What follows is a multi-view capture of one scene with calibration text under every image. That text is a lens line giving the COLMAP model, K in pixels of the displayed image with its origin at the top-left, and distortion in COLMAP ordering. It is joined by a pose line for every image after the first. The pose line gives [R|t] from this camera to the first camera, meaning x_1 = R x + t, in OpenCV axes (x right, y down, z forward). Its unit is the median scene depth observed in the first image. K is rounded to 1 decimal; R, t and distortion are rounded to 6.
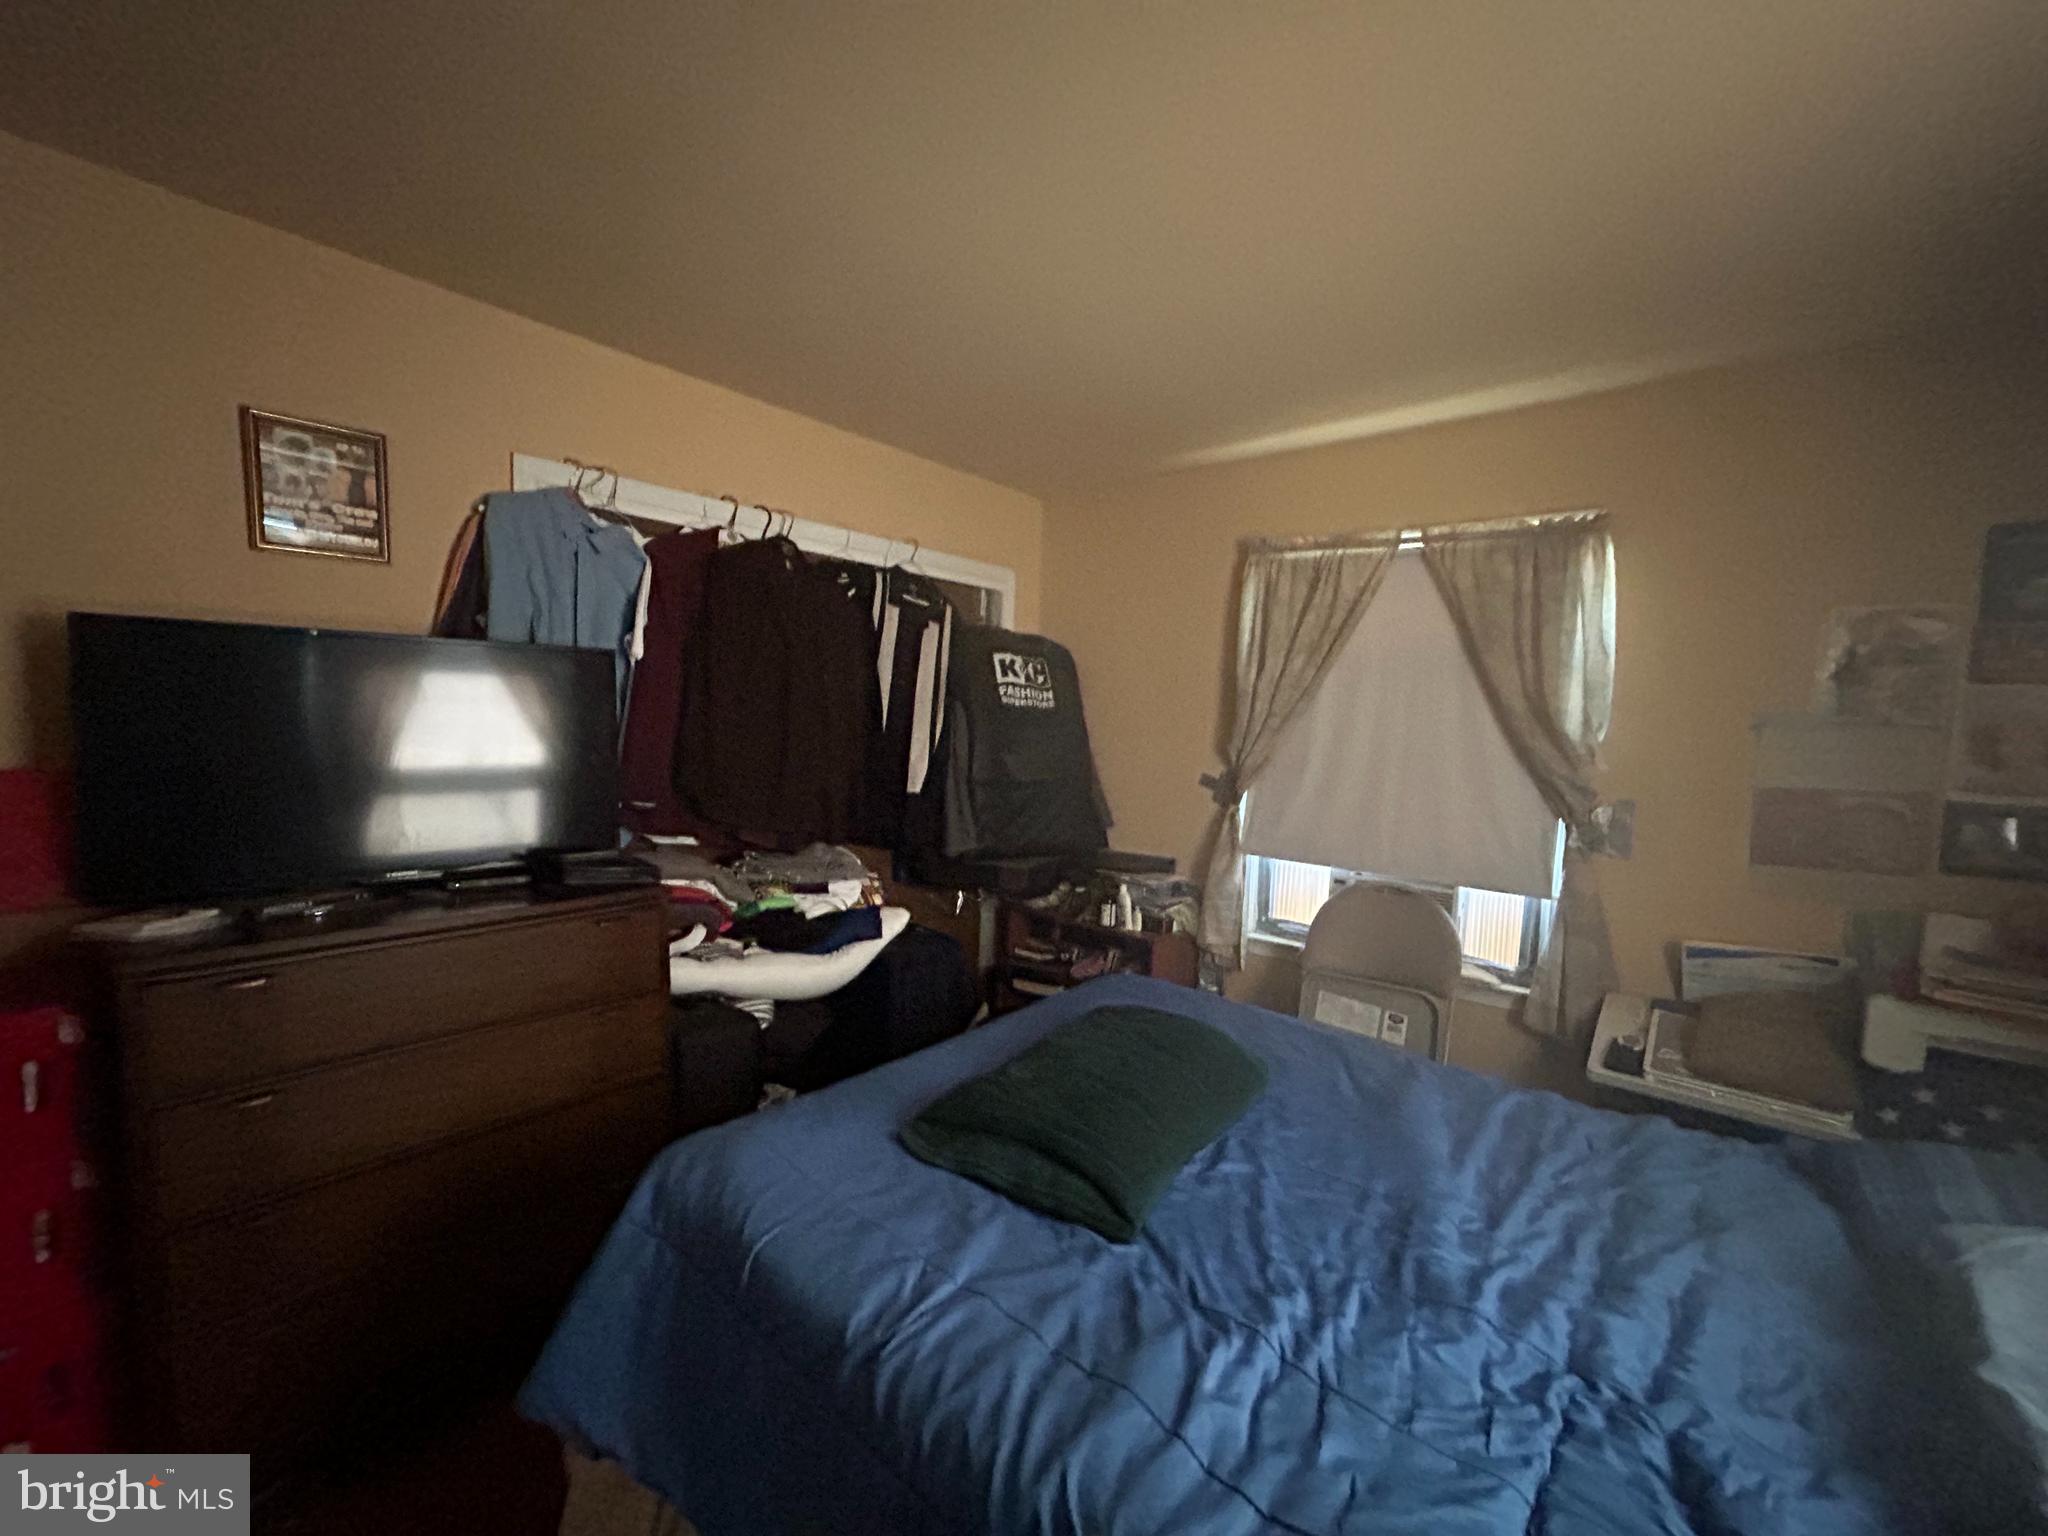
lens RADIAL K [[825.6, 0, 1006.3], [0, 825.6, 774.2], [0, 0, 1]] dist [0.000314, 0.000137]
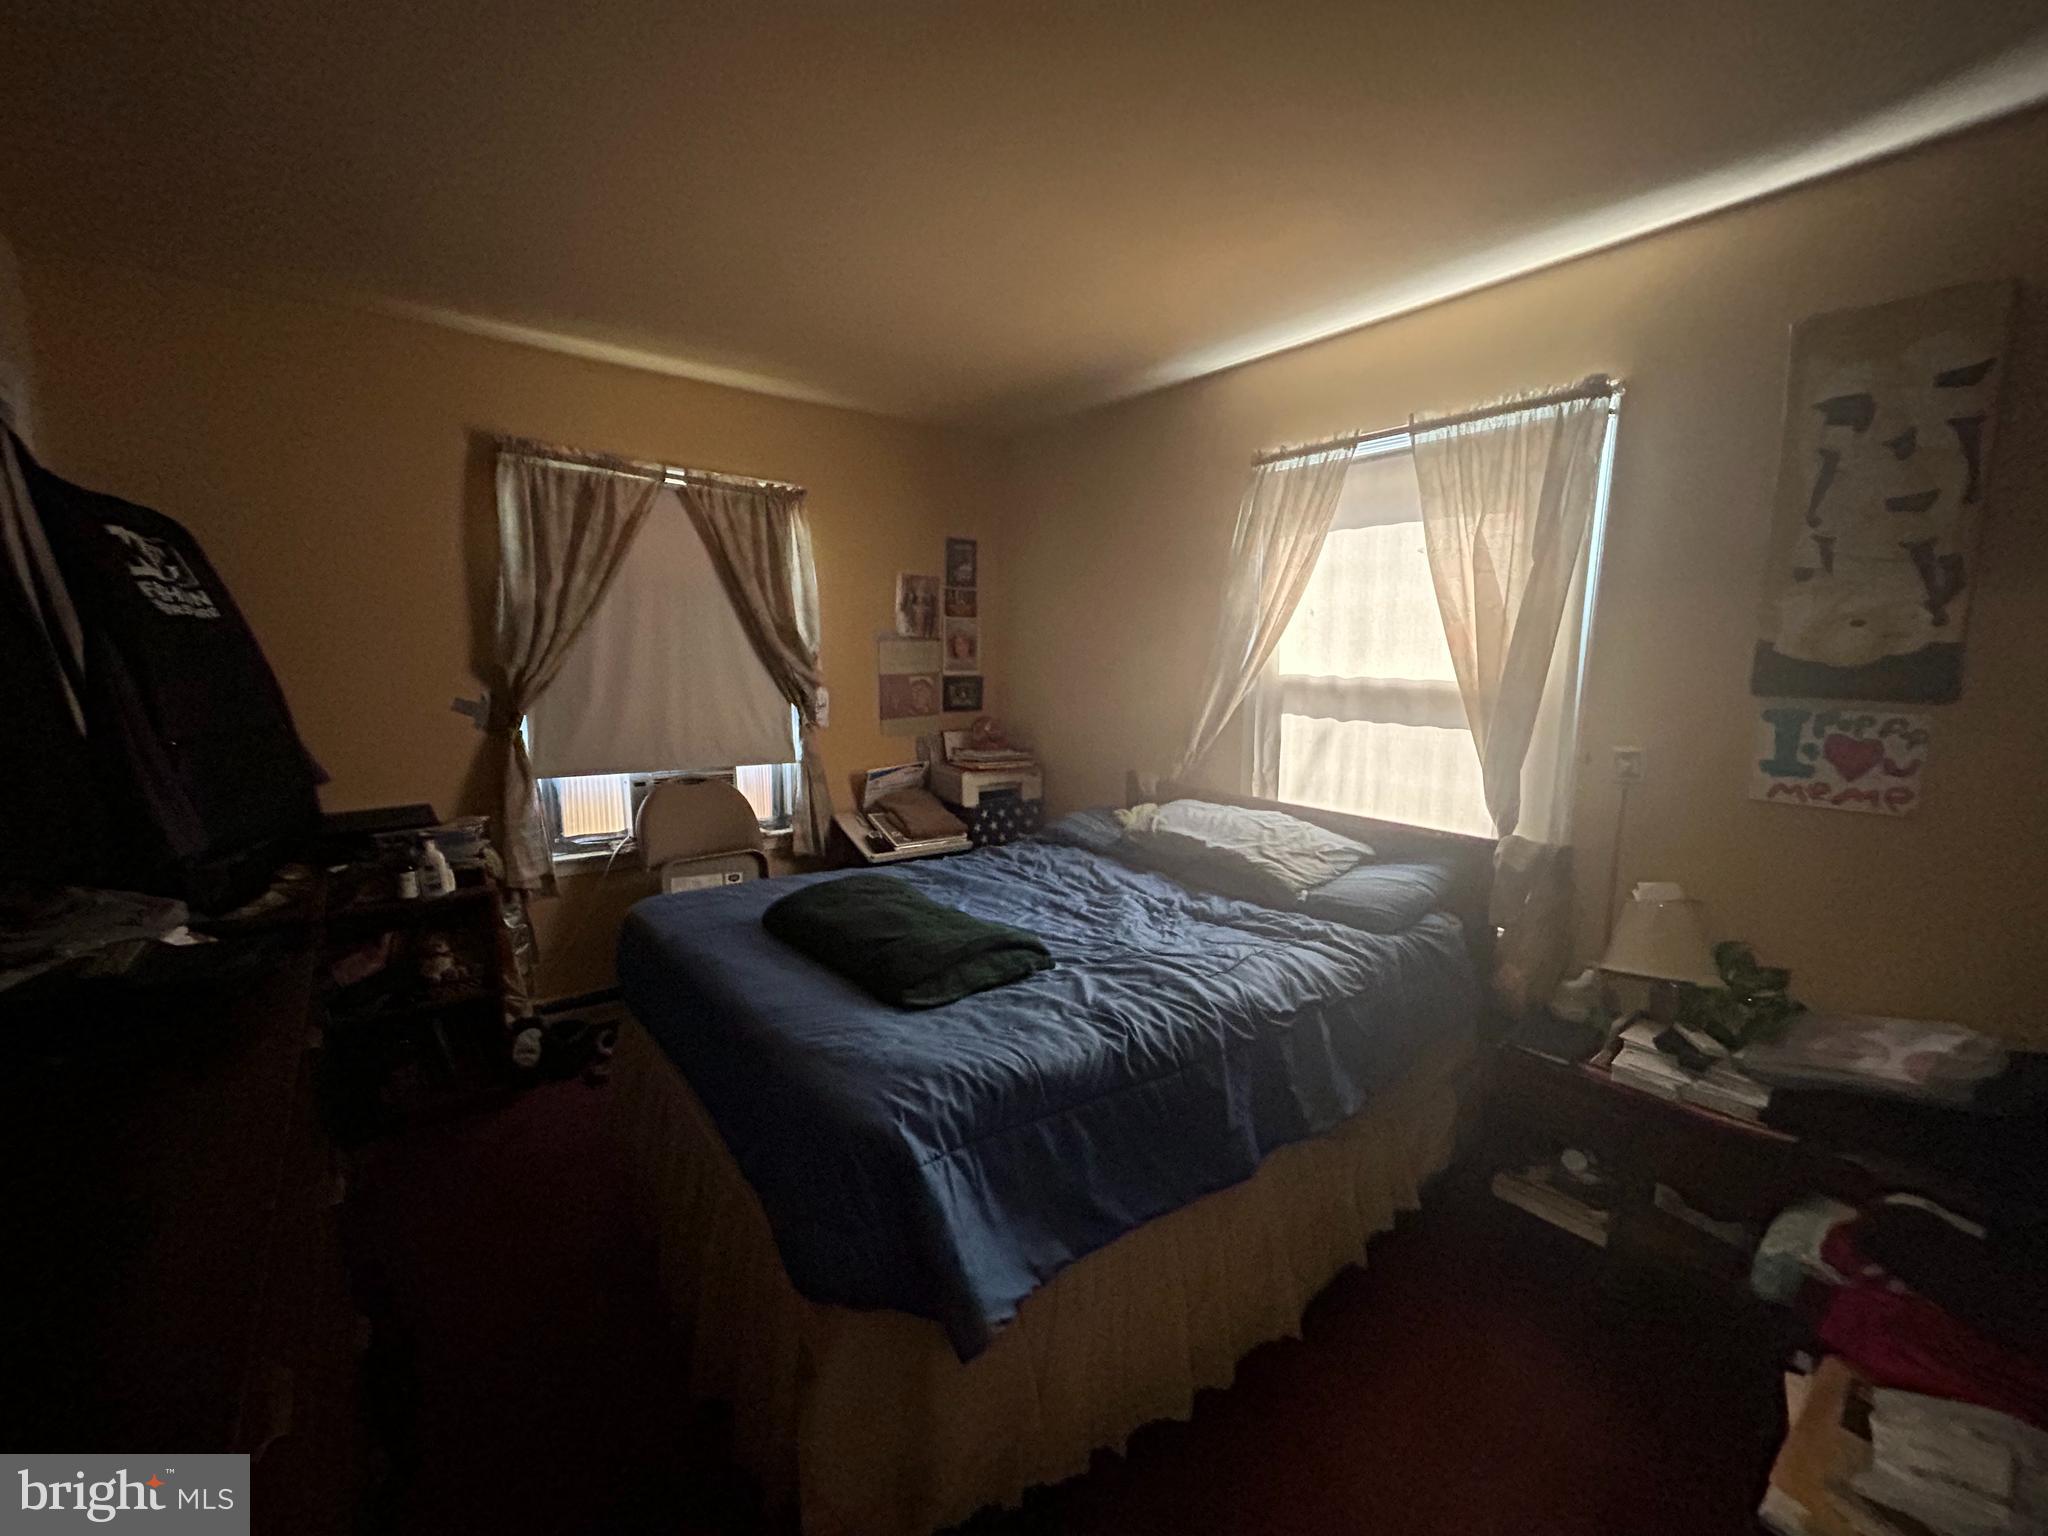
lens RADIAL K [[825.6, 0, 1006.5], [0, 825.6, 767.9], [0, 0, 1]] dist [0.000314, 0.000137]
pose [[0.222193, -0.161830, 0.961479, -0.559808], [0.063053, 0.986450, 0.151462, -0.027568], [-0.972962, 0.026971, 0.229387, 0.287950]]
